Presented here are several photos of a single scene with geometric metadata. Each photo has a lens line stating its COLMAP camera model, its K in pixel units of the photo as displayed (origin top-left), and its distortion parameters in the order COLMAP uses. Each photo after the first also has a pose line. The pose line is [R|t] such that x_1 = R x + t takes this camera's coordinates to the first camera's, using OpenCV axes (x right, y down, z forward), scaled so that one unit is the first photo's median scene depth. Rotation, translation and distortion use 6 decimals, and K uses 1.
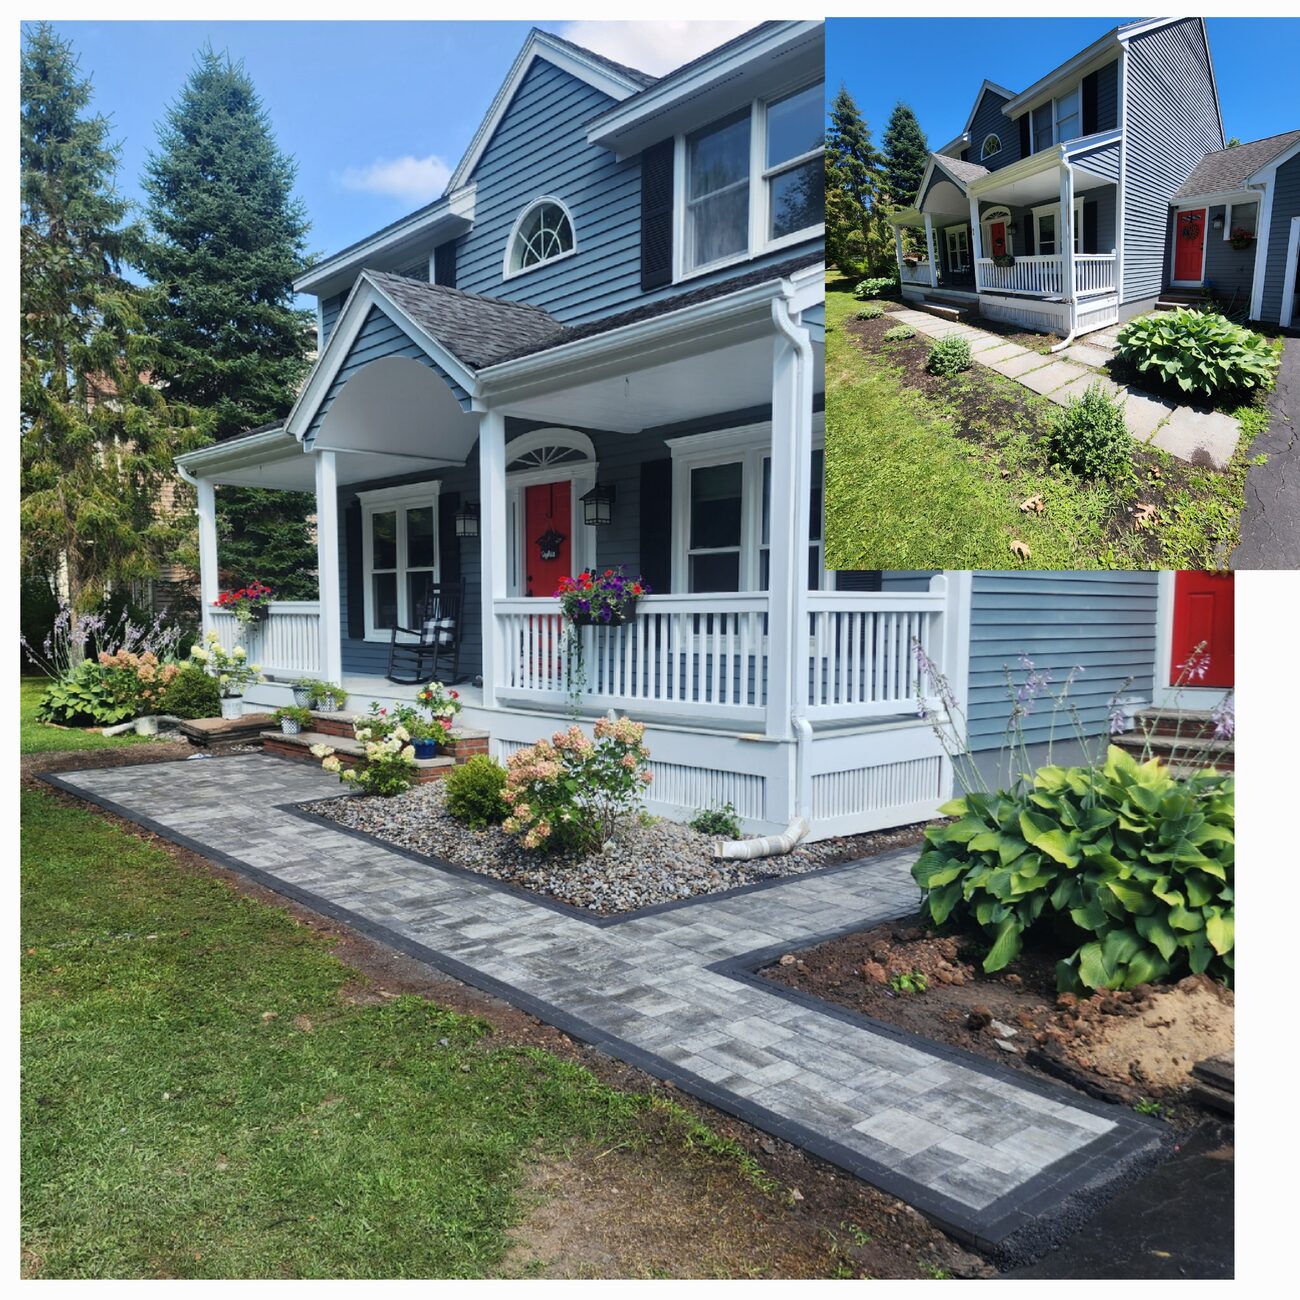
lens RADIAL K [[1125.0, 0, 650.0], [0, 1125.0, 650.0], [0, 0, 1]] dist [-0.000713, -0.003708]
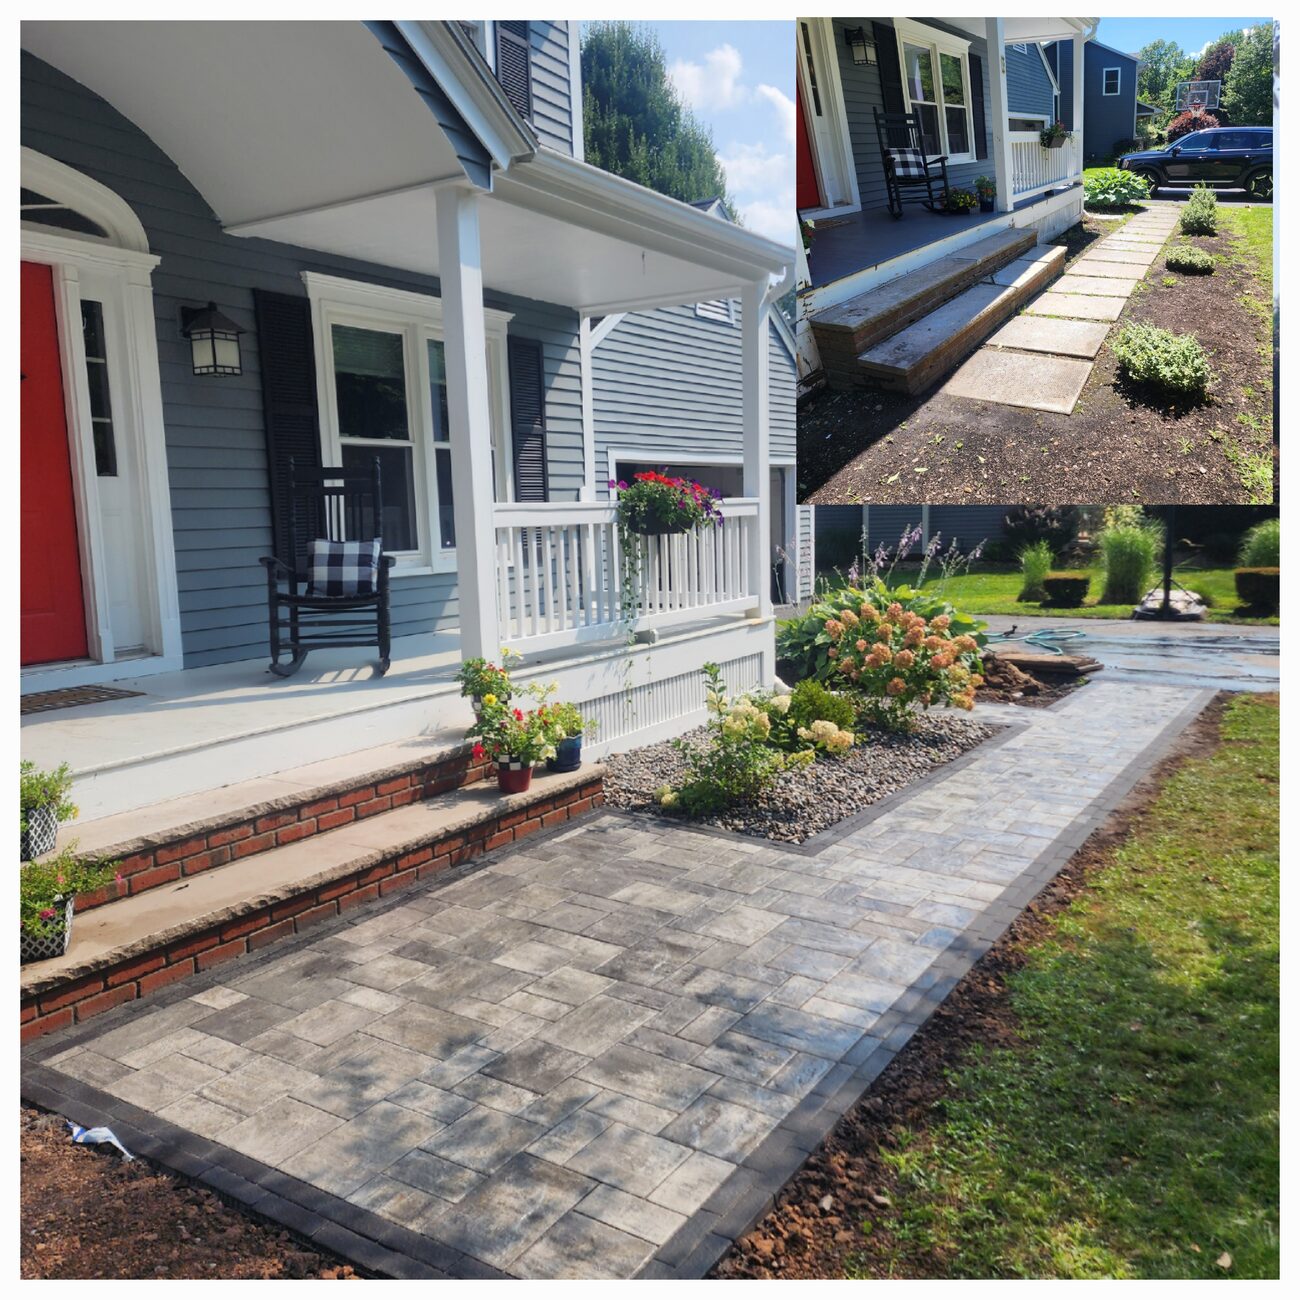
lens RADIAL K [[1125.0, 0, 650.0], [0, 1125.0, 650.0], [0, 0, 1]] dist [-0.000713, -0.003708]
pose [[-0.272244, -0.102618, 0.956741, -0.813028], [0.057624, 0.990774, 0.122666, -0.035852], [-0.960501, 0.088526, -0.263819, 1.143218]]
